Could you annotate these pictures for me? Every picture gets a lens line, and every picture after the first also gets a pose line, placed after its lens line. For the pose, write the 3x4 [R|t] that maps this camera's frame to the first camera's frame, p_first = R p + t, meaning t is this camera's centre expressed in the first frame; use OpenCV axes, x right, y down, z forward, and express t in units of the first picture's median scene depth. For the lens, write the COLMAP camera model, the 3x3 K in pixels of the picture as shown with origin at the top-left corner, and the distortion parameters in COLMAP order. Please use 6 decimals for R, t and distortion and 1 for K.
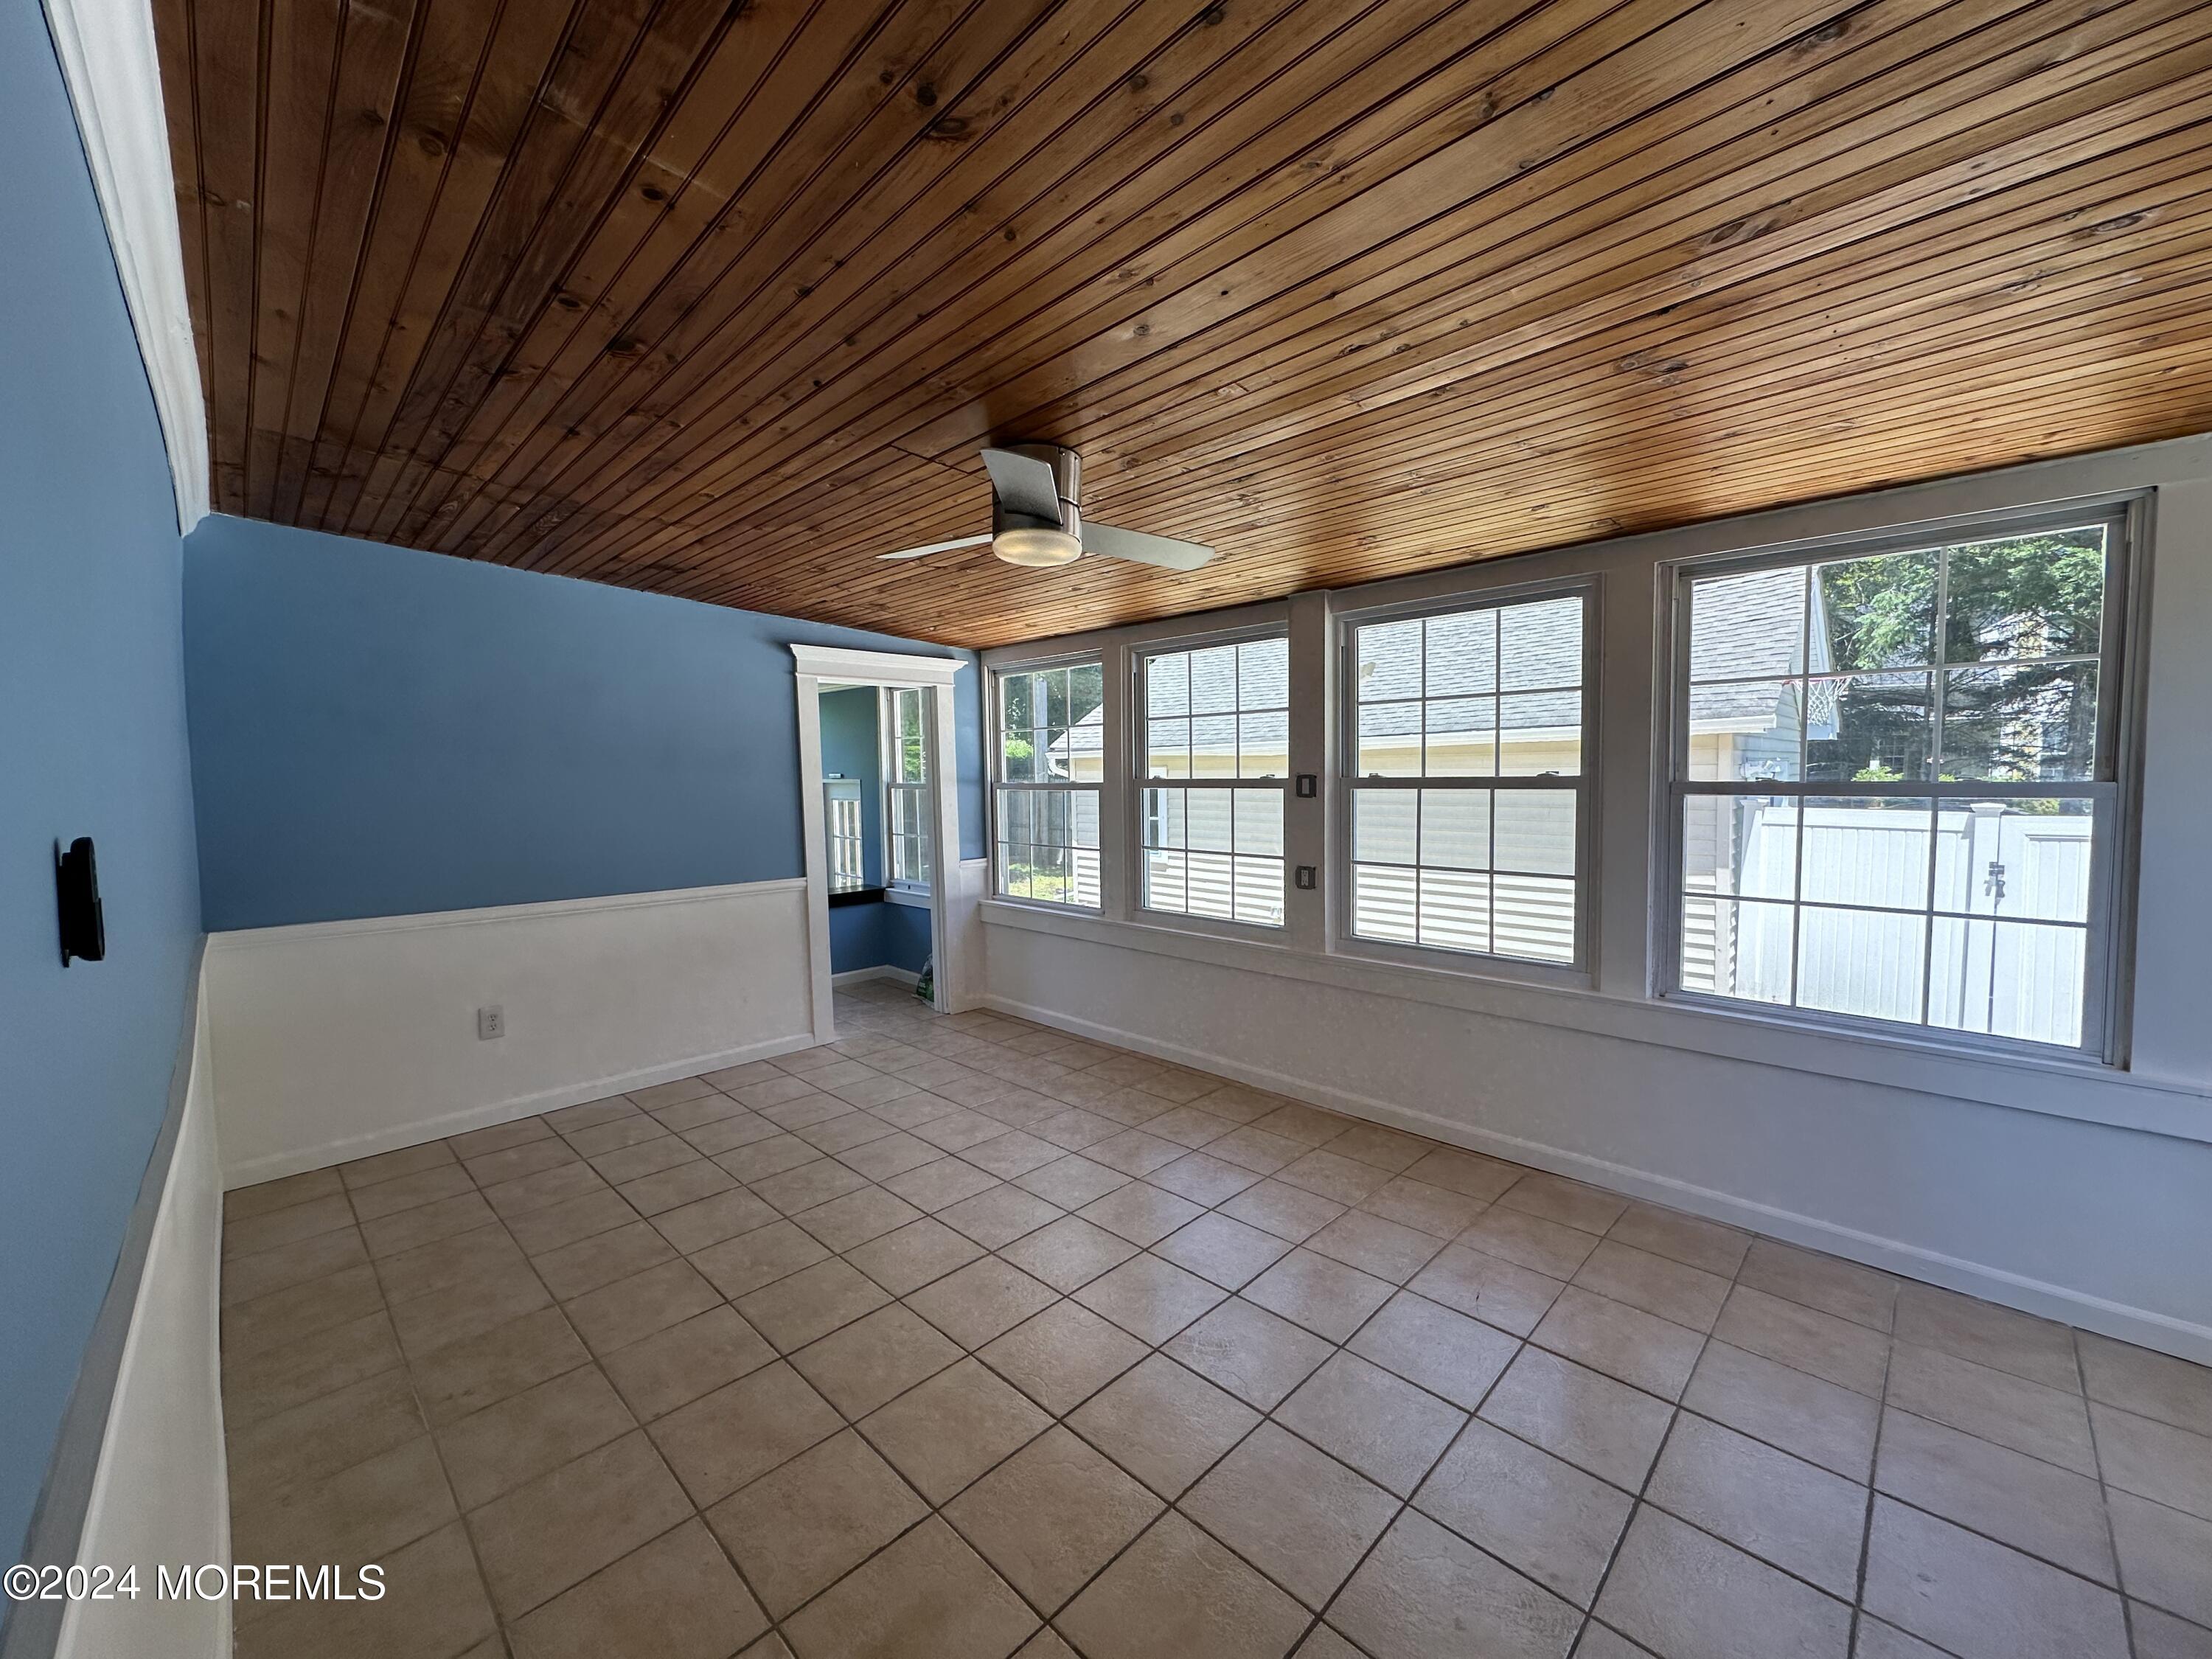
lens RADIAL K [[887.5, 0, 1105.8], [0, 887.5, 827.3], [0, 0, 1]] dist [0.000246, -0.000063]
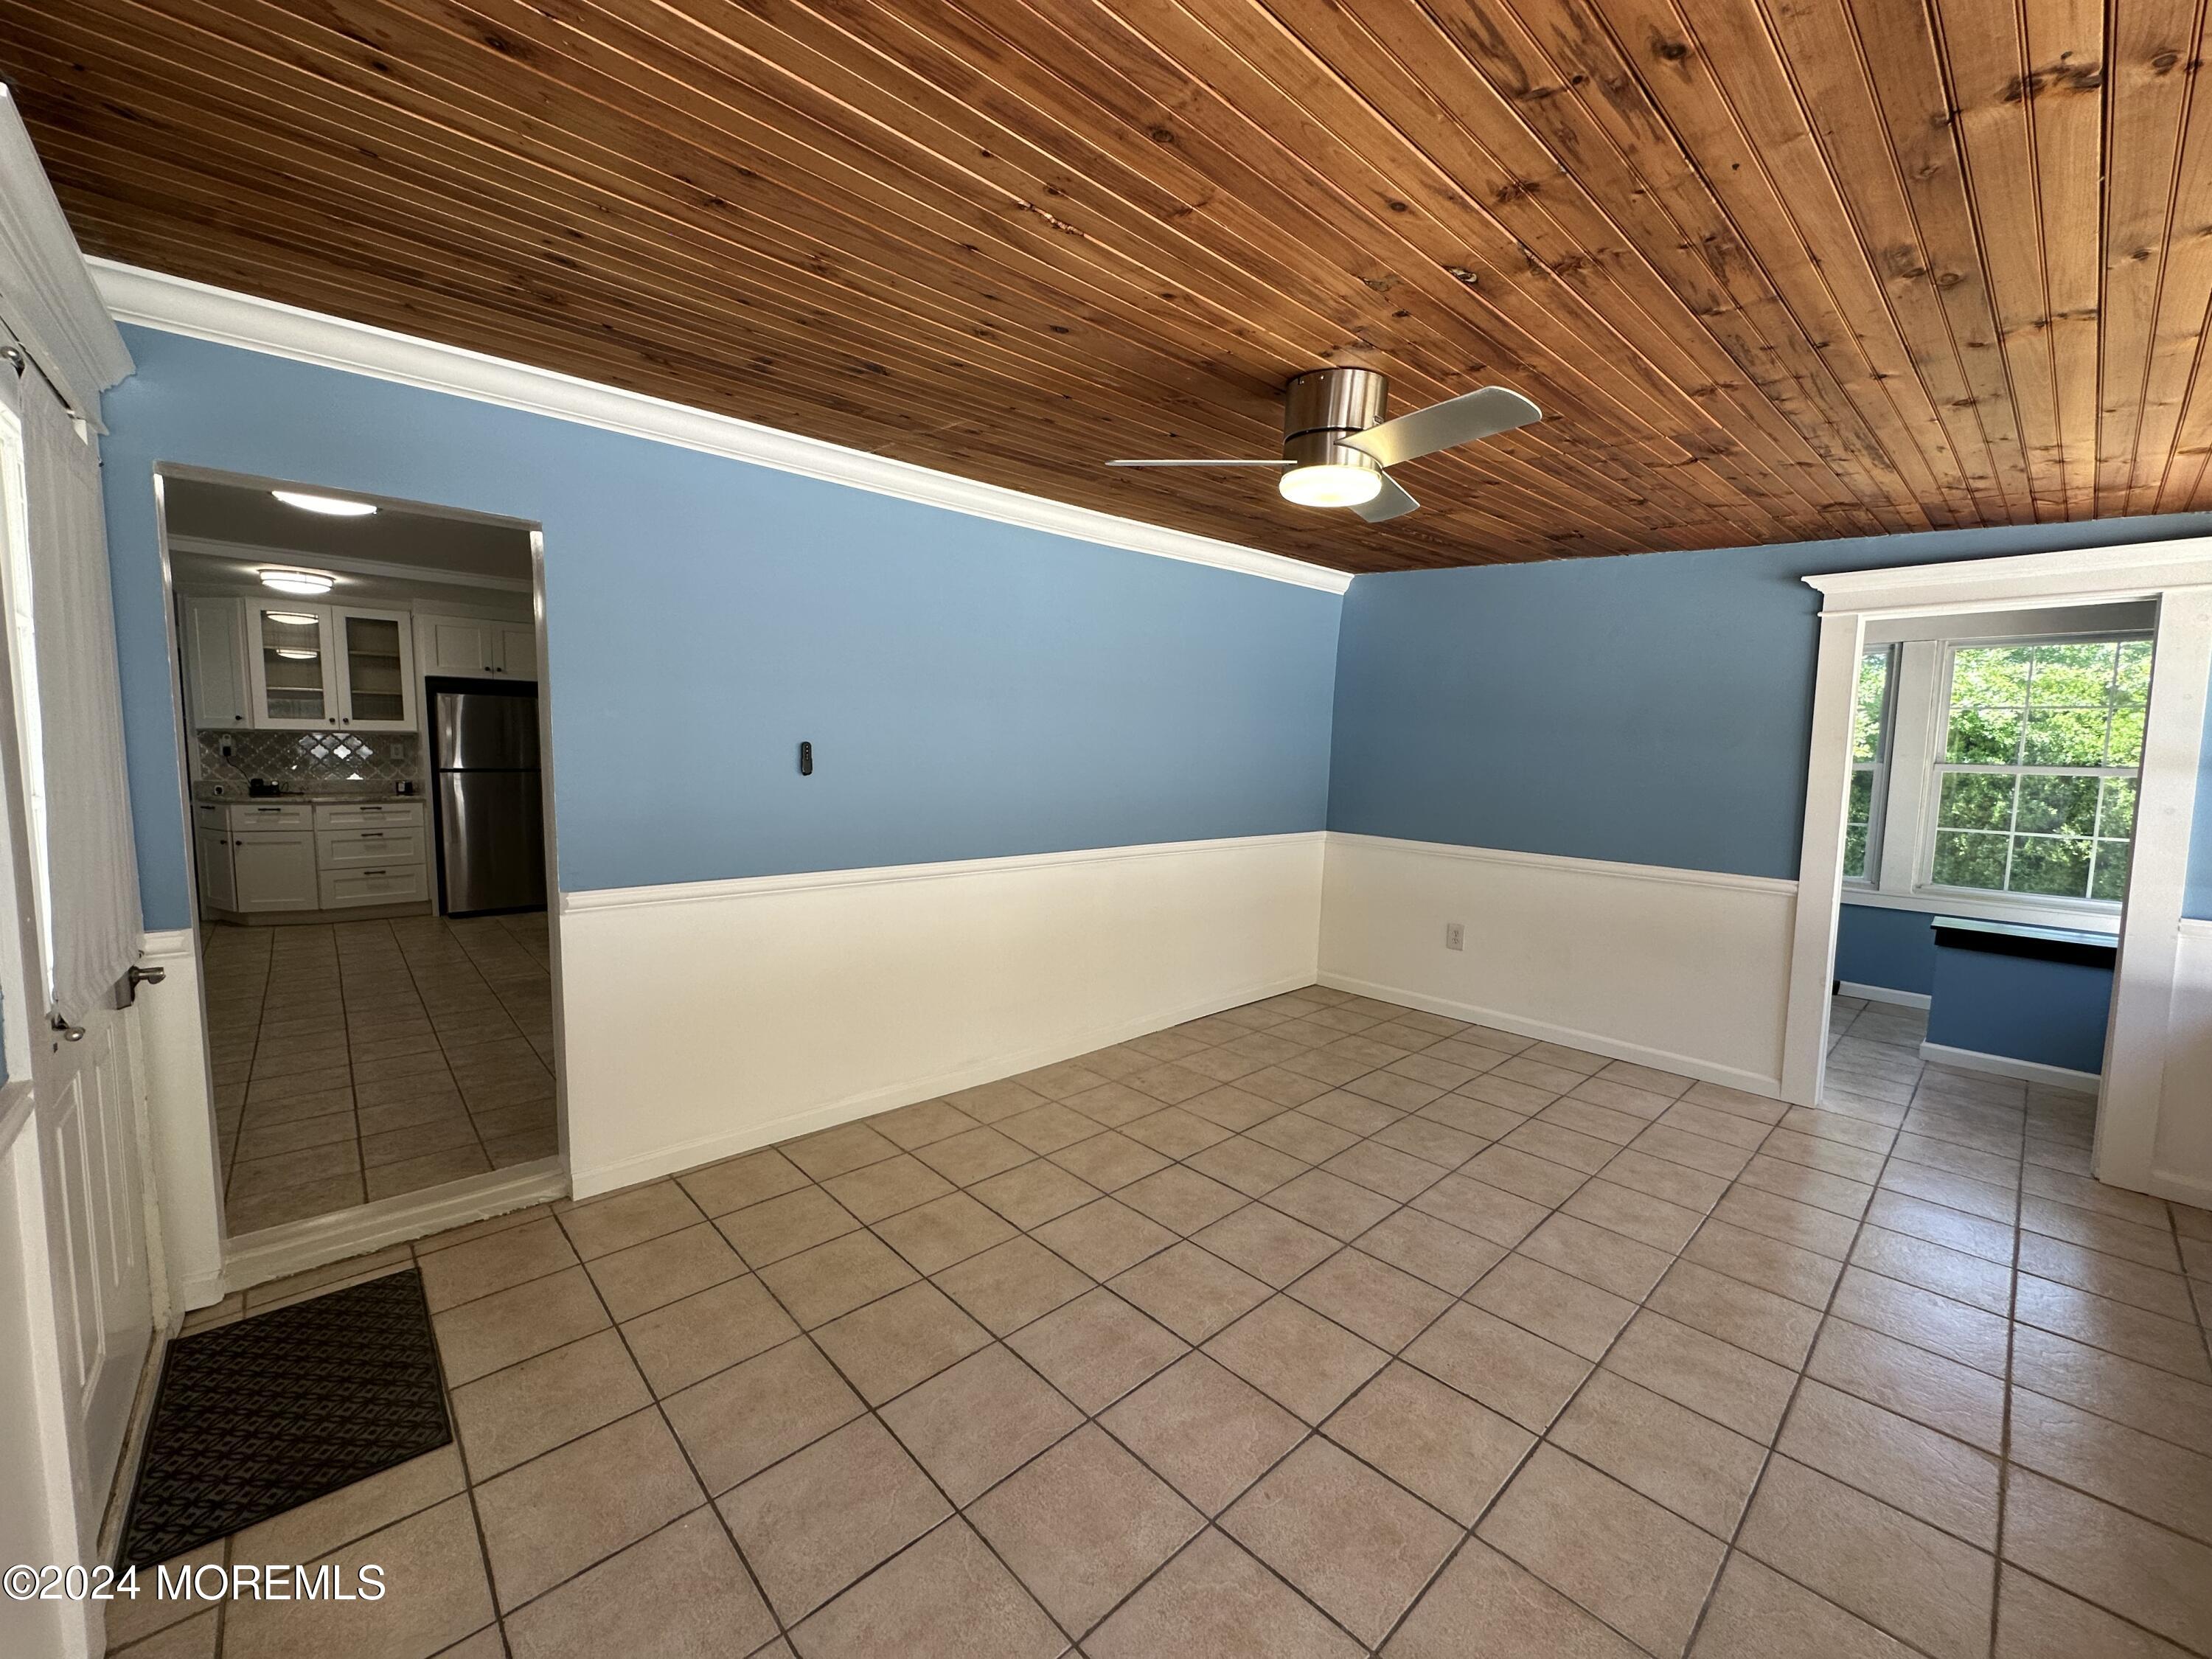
lens RADIAL K [[887.5, 0, 1101.6], [0, 887.5, 827.7], [0, 0, 1]] dist [0.000246, -0.000063]
pose [[-0.055708, 0.106771, -0.992722, 0.527748], [-0.080288, 0.990567, 0.111045, -0.030618], [0.995214, 0.085889, -0.046610, 0.505014]]
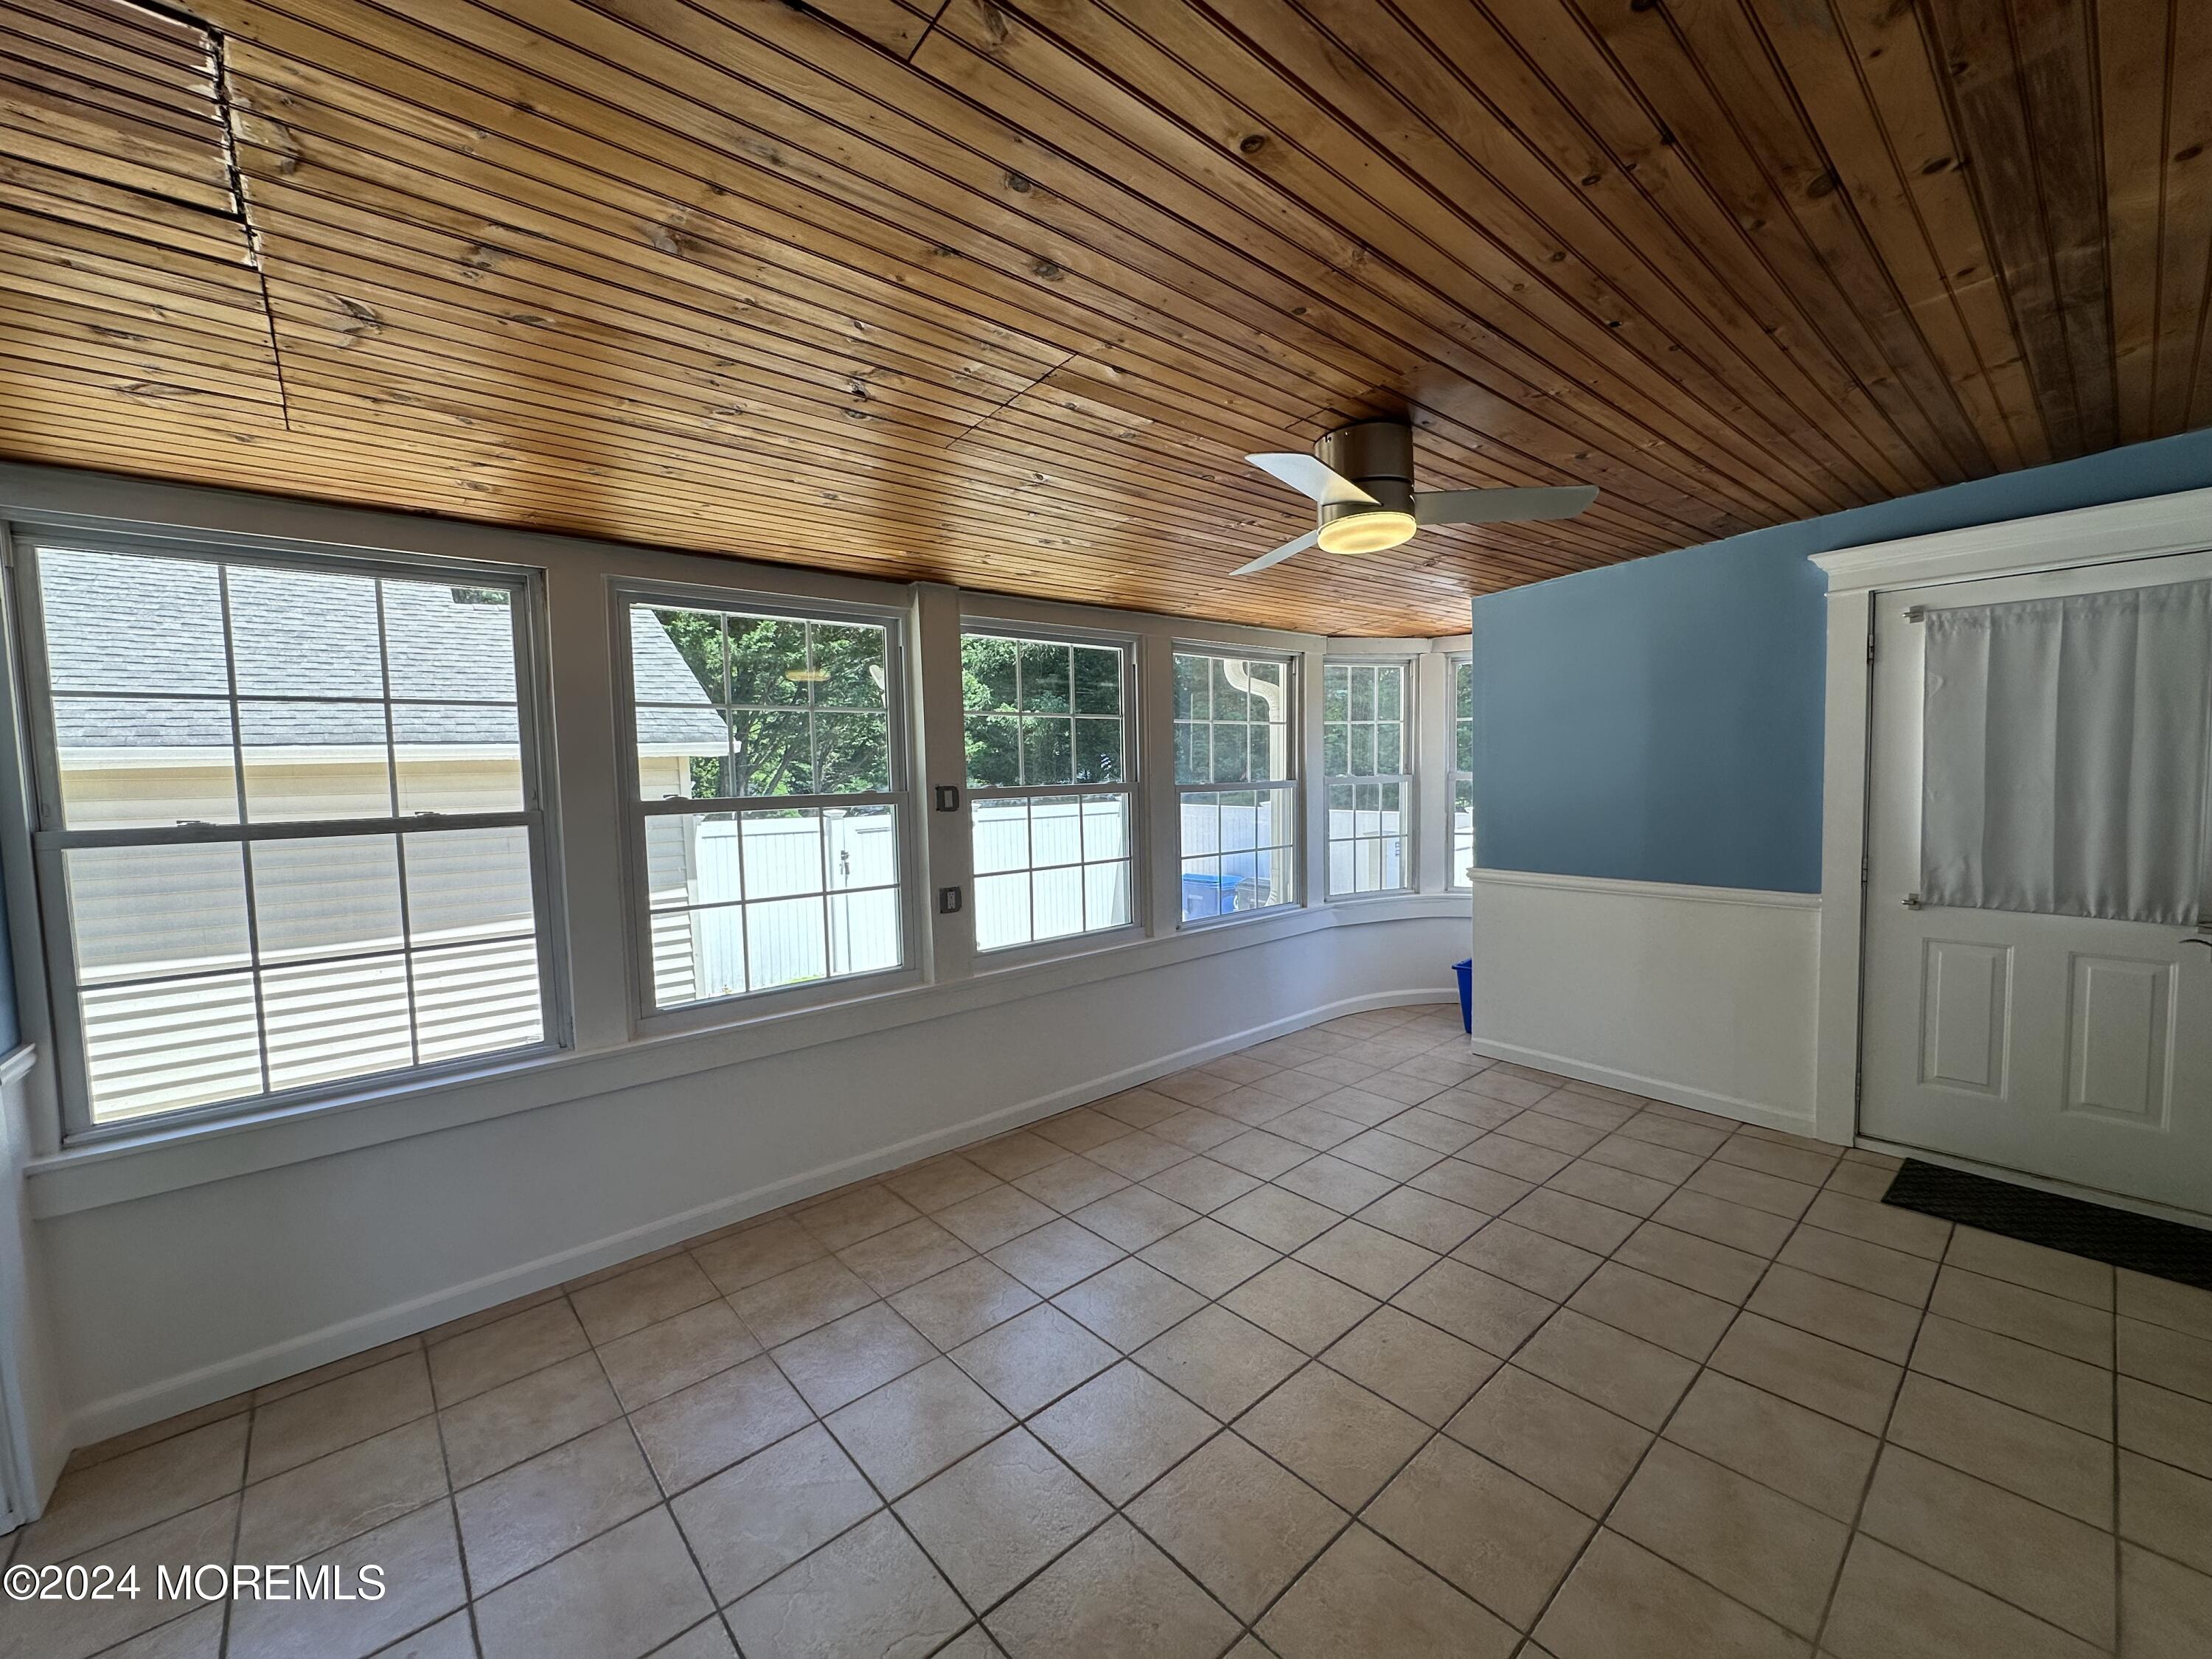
lens RADIAL K [[887.5, 0, 1107.5], [0, 887.5, 826.2], [0, 0, 1]] dist [0.000246, -0.000063]
pose [[0.069145, -0.051281, 0.996288, -0.629318], [0.088418, 0.995063, 0.045081, -0.041904], [-0.993681, 0.084973, 0.073338, 0.735449]]
